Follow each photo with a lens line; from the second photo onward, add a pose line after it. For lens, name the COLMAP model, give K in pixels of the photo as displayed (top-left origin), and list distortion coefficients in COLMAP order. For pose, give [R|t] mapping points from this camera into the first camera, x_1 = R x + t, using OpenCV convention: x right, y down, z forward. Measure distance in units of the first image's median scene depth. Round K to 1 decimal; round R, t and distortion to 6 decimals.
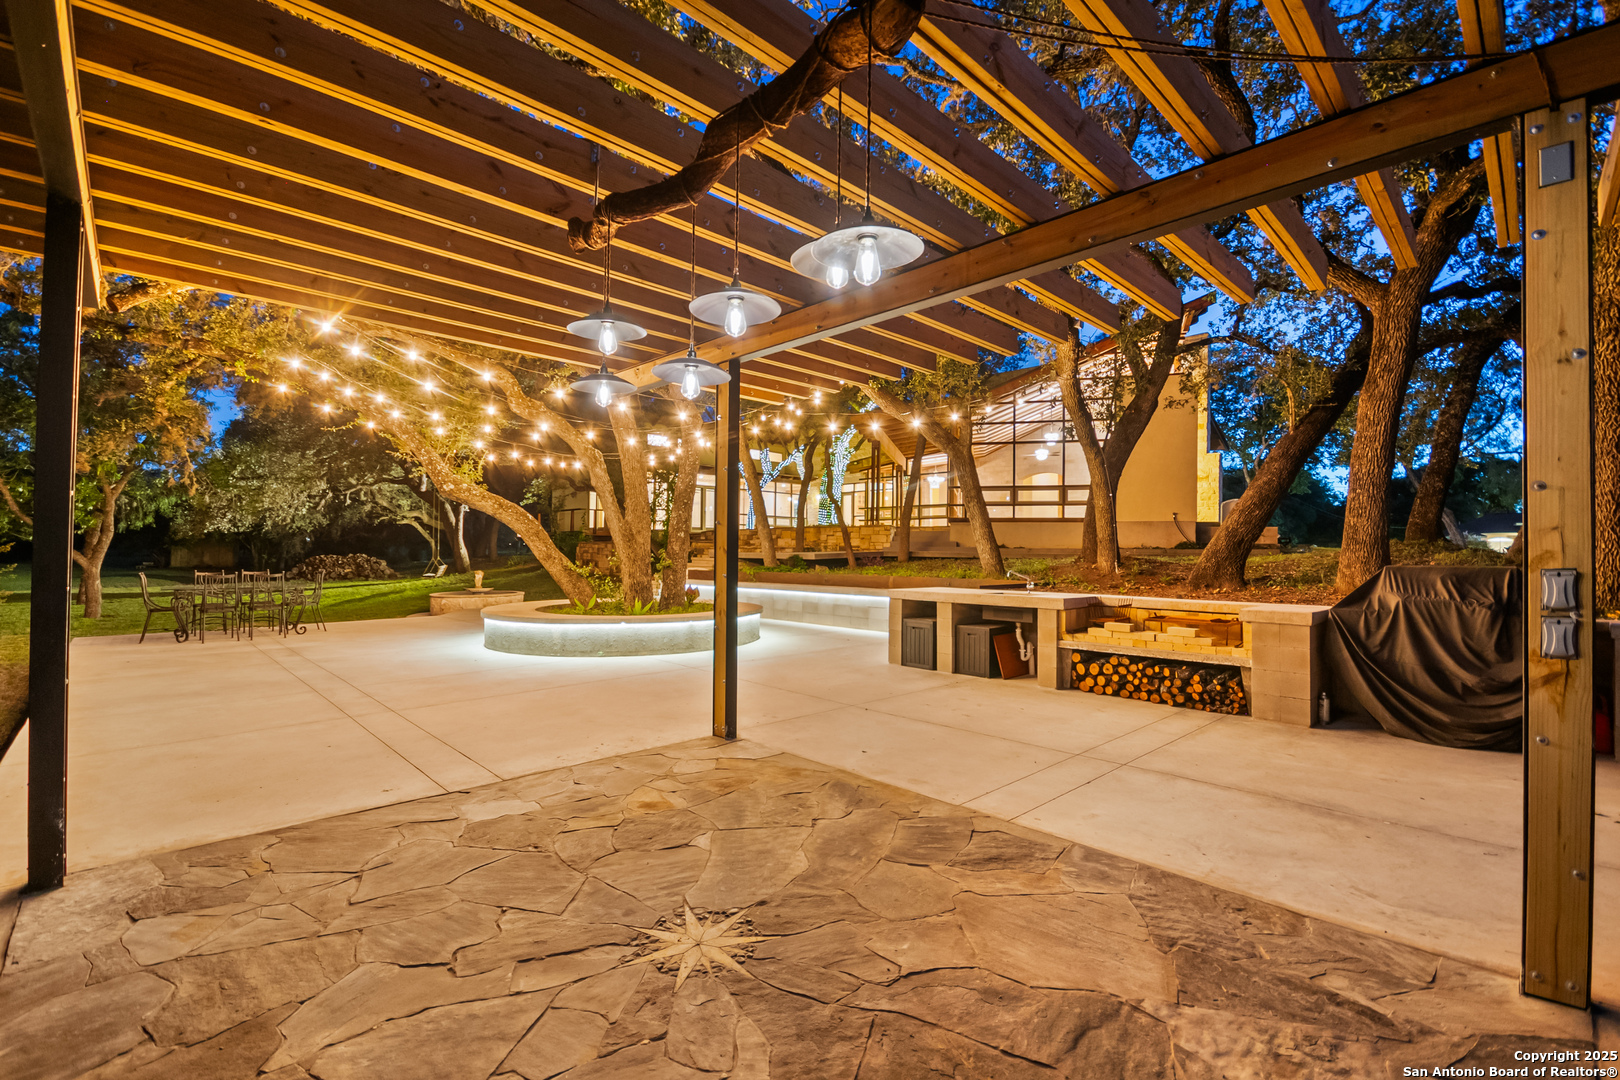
lens RADIAL K [[718.0, 0, 810.0], [0, 718.0, 540.0], [0, 0, 1]] dist [-0.000312, -0.000097]
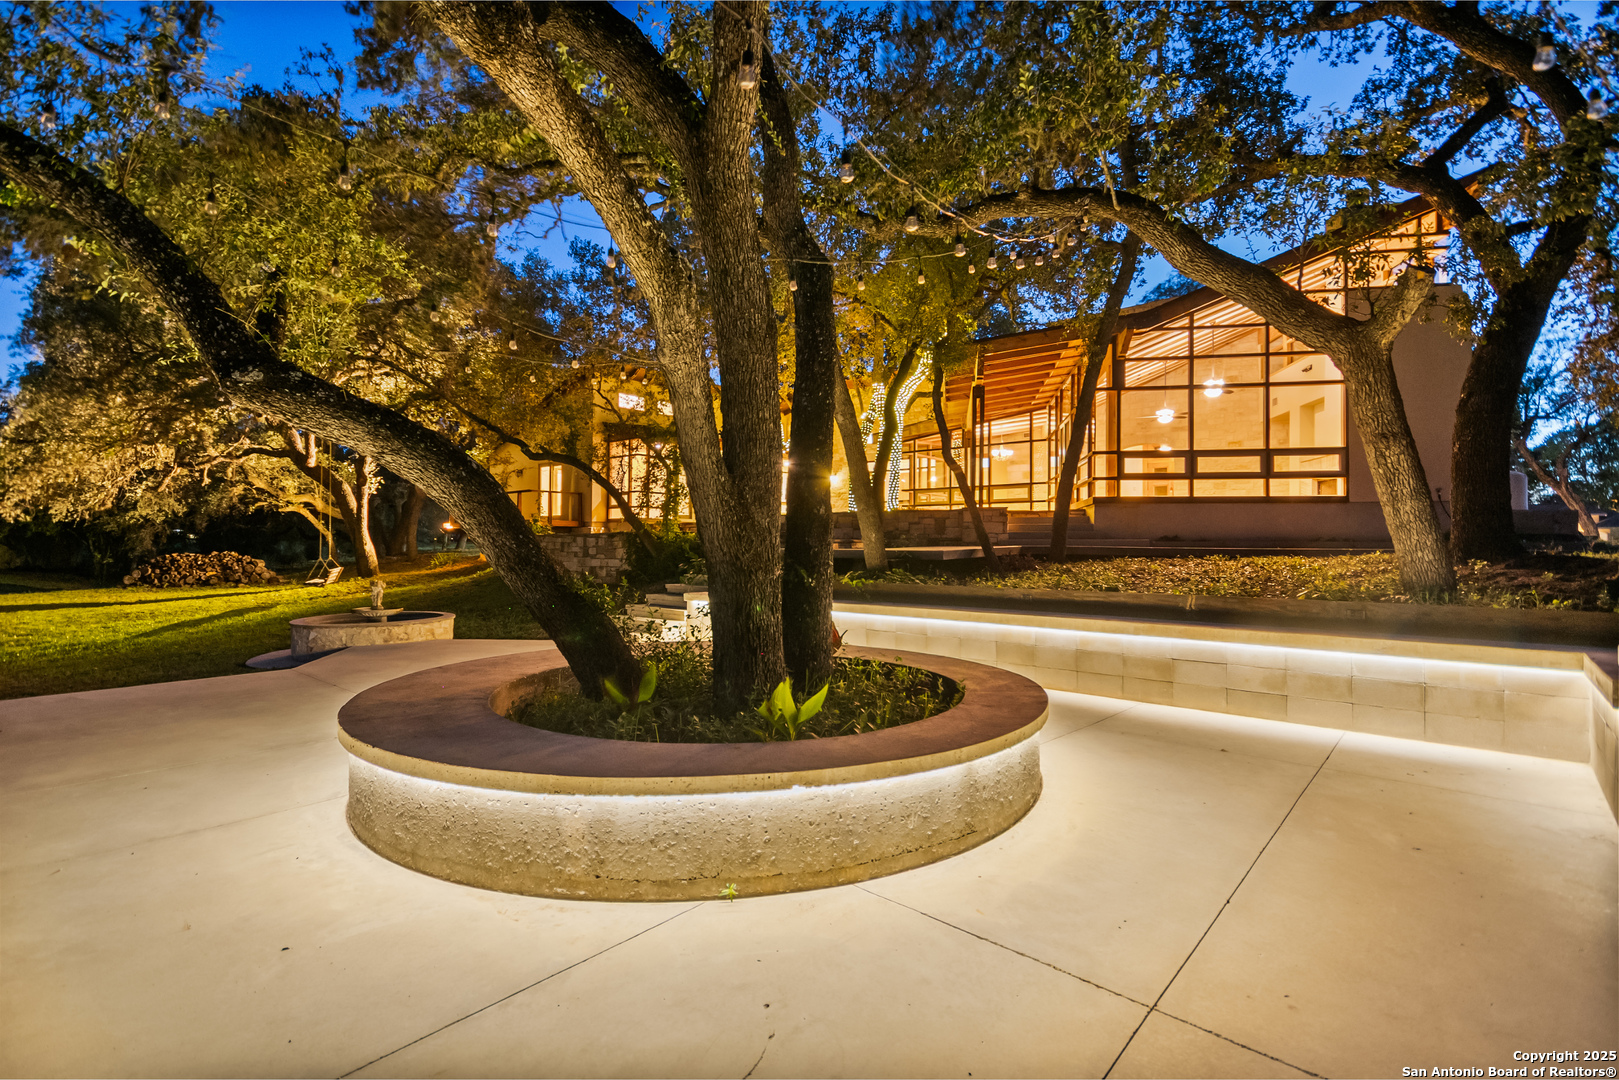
lens RADIAL K [[723.1, 0, 809.5], [0, 723.1, 540.0], [0, 0, 1]] dist [-0.012997, -0.000165]
pose [[0.996575, -0.003071, 0.082634, -0.083353], [0.002346, 0.999958, 0.008874, 0.002202], [-0.082658, -0.008650, 0.996540, 0.205486]]
